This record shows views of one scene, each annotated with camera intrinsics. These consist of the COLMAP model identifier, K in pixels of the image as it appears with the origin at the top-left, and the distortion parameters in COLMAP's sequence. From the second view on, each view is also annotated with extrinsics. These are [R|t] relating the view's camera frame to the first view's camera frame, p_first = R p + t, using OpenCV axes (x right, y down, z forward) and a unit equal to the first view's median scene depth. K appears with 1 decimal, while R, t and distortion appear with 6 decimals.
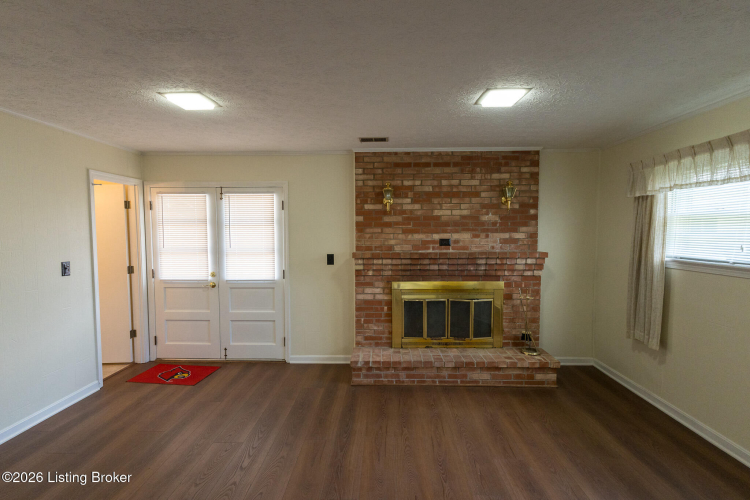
lens RADIAL K [[350.7, 0, 376.5], [0, 350.7, 247.5], [0, 0, 1]] dist [0.000618, 0.000115]
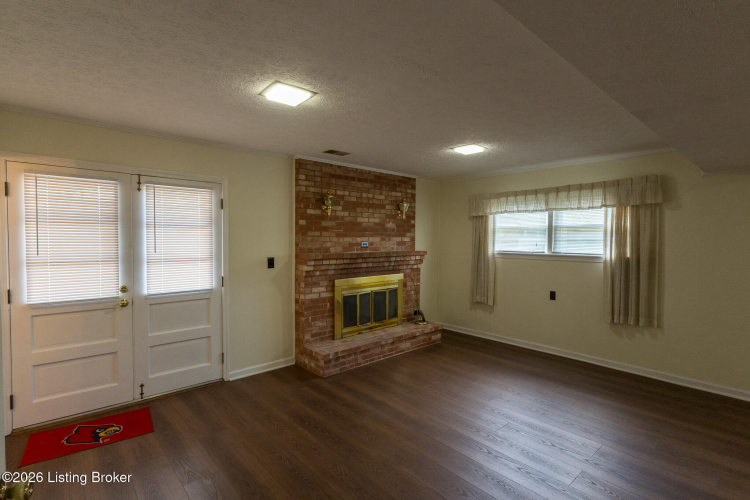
lens RADIAL K [[350.7, 0, 376.5], [0, 350.7, 247.5], [0, 0, 1]] dist [0.000618, 0.000115]
pose [[0.735765, -0.011078, 0.677147, -0.599501], [0.024281, 0.999655, -0.010029, 0.008657], [-0.676802, 0.023821, 0.735780, 0.085256]]
